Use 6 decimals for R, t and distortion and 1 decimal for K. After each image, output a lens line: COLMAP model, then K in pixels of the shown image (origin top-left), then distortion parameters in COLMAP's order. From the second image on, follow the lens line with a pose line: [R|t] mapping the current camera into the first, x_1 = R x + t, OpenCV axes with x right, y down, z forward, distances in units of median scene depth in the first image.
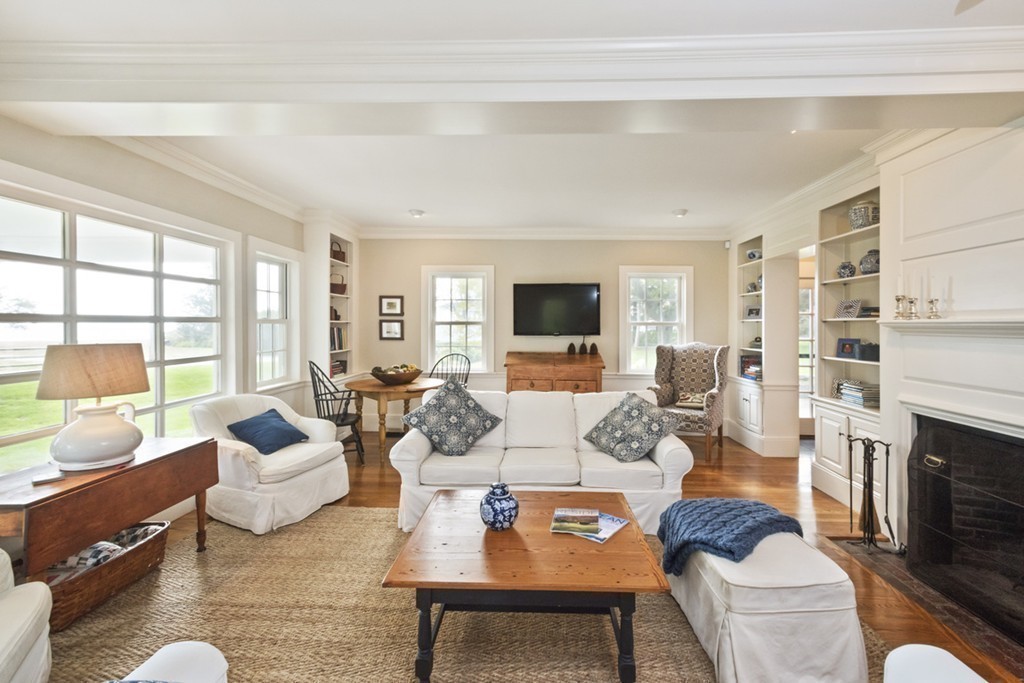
lens RADIAL K [[477.9, 0, 530.9], [0, 477.9, 327.4], [0, 0, 1]] dist [0.023968, 0.000323]
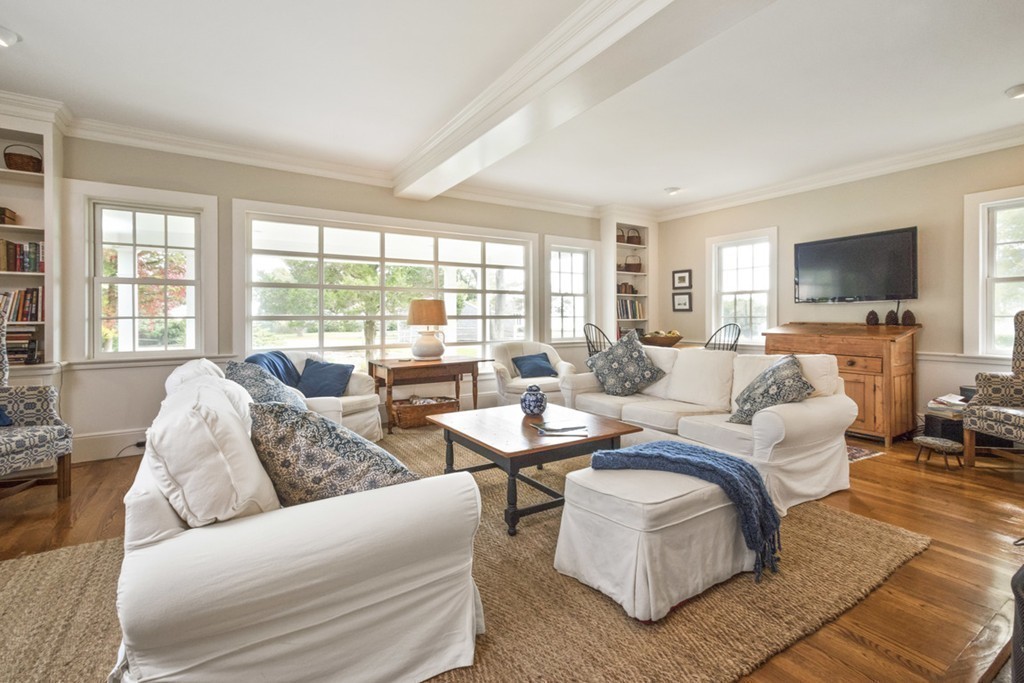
lens RADIAL K [[486.2, 0, 515.9], [0, 486.2, 330.0], [0, 0, 1]] dist [0.002691, 0.000315]
pose [[0.538199, 0.013203, -0.842714, 0.451356], [-0.004080, 0.999906, 0.013061, 0.057962], [0.842808, -0.003591, 0.538203, 0.098303]]
